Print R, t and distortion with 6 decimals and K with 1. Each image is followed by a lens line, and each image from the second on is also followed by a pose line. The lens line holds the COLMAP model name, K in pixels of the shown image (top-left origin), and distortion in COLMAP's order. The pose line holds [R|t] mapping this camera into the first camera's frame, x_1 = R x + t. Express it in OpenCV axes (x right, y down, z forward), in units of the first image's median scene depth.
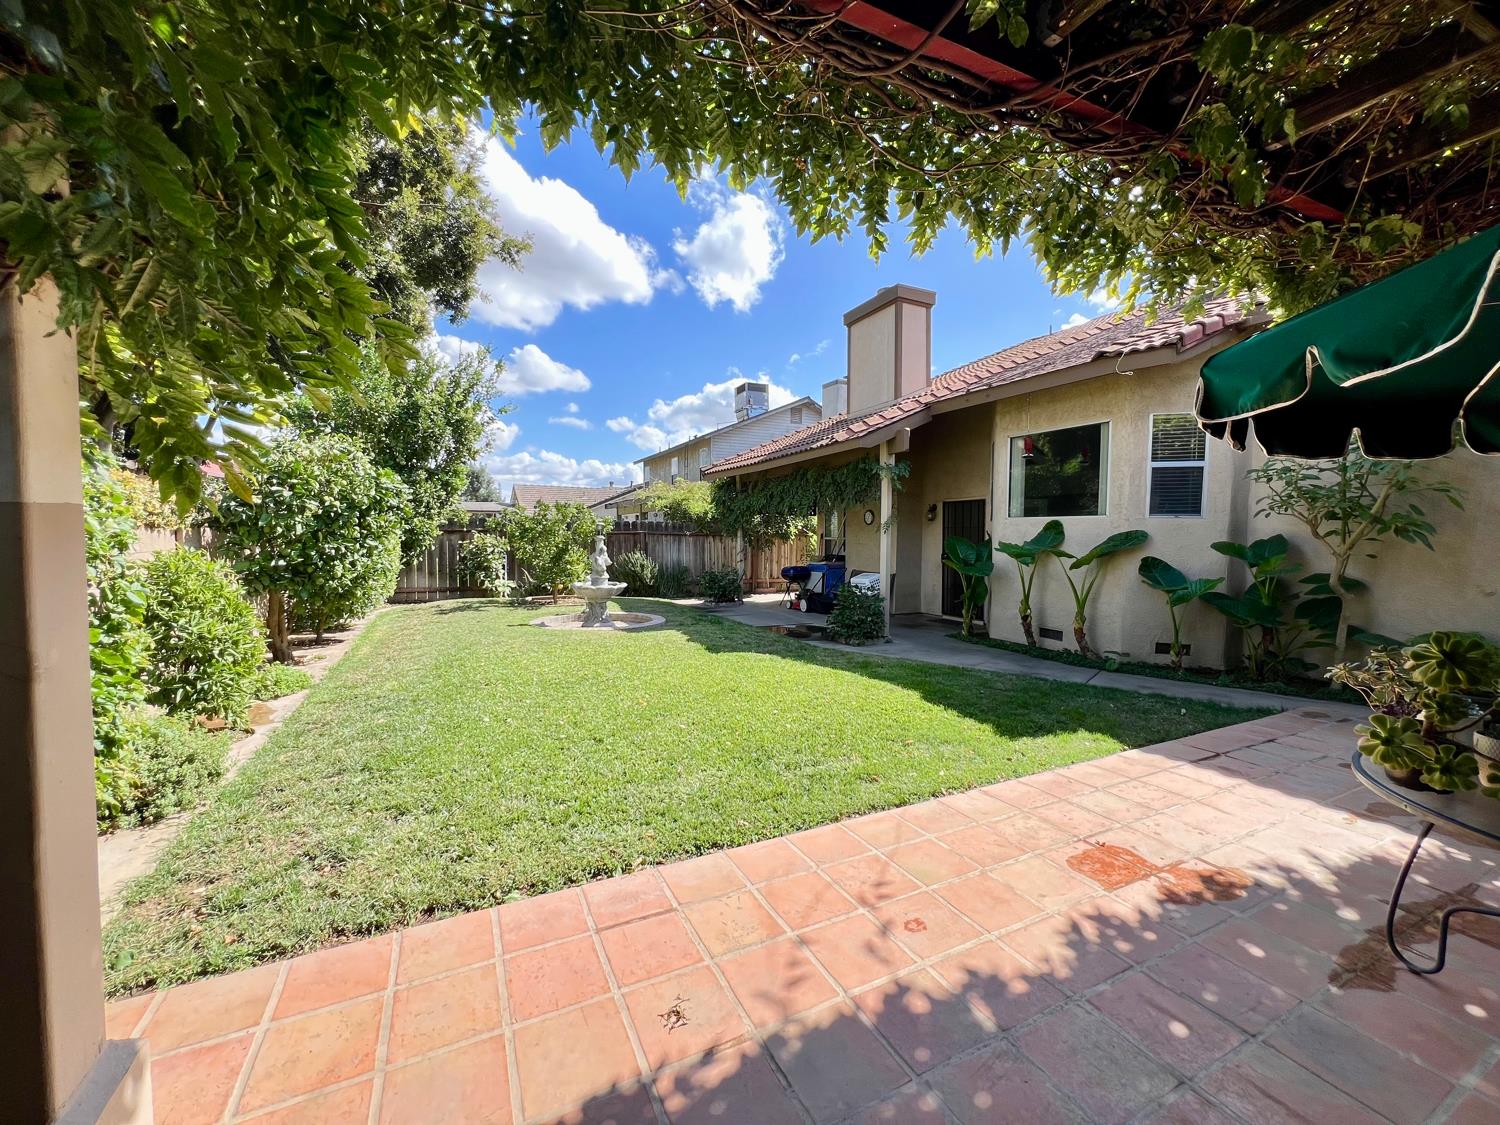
lens RADIAL K [[605.9, 0, 745.1], [0, 605.9, 564.9], [0, 0, 1]] dist [0.000303, -0.000269]
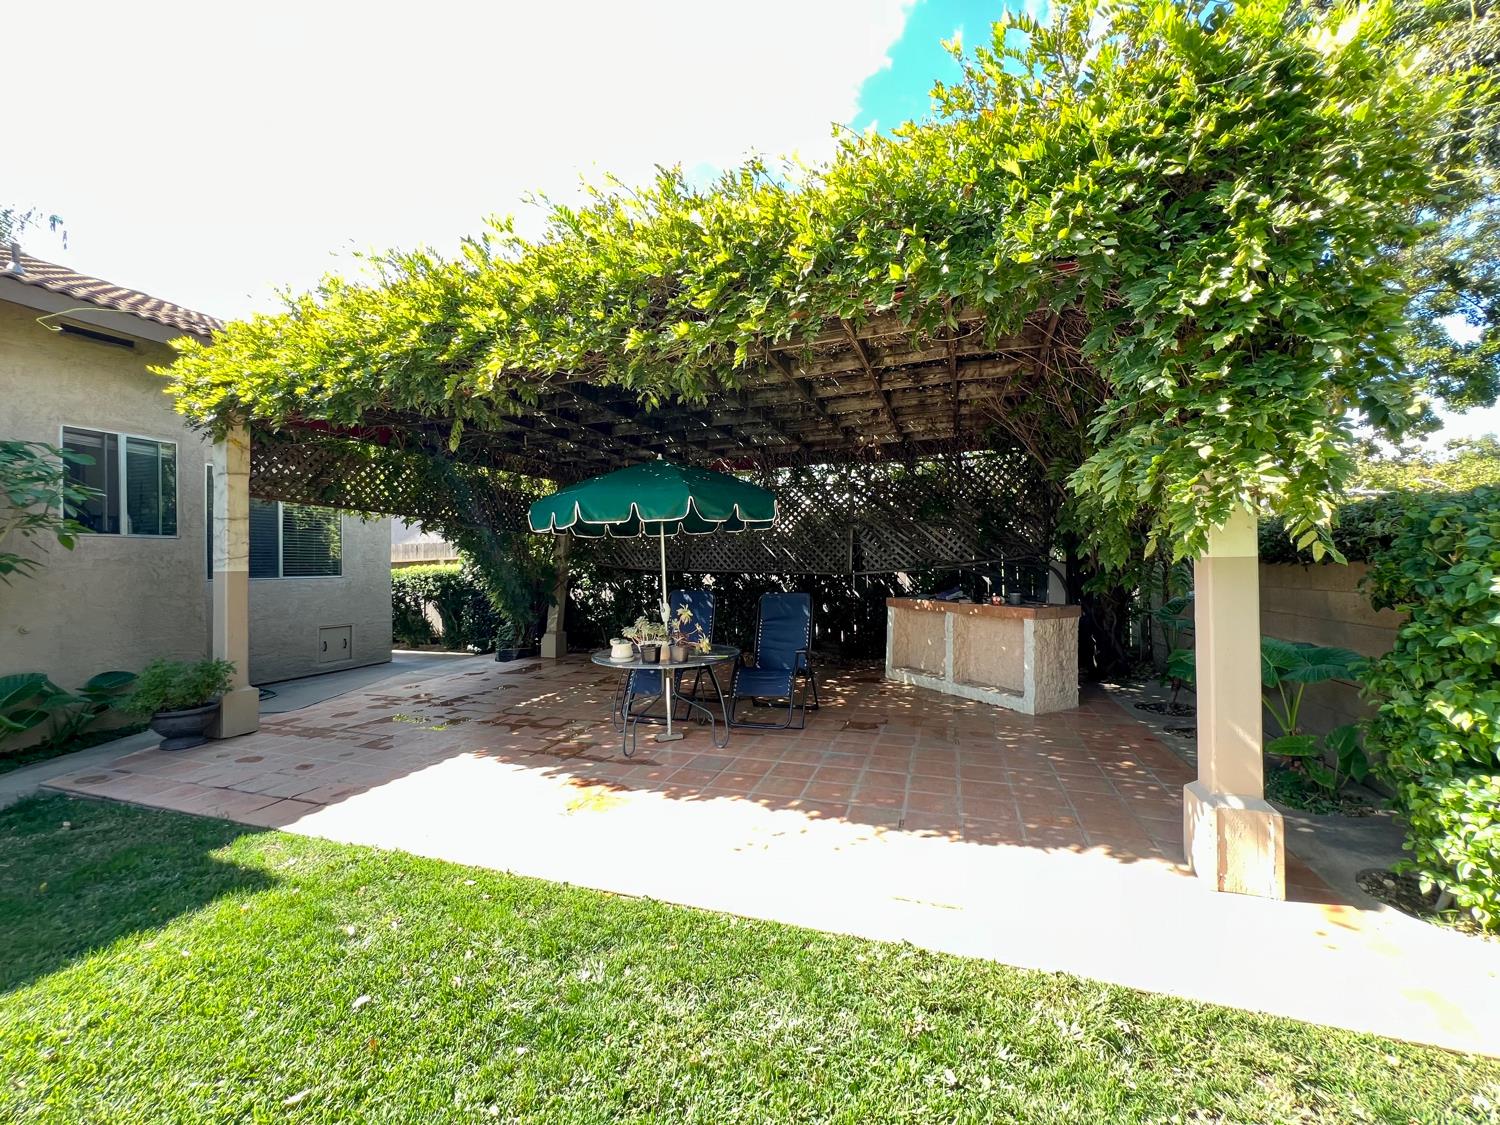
lens RADIAL K [[605.9, 0, 747.8], [0, 605.9, 556.4], [0, 0, 1]] dist [0.000303, -0.000269]
pose [[-0.717446, 0.012662, 0.696499, -0.771379], [0.043312, 0.998711, 0.026459, -0.125976], [-0.695266, 0.049150, -0.717070, 2.104594]]
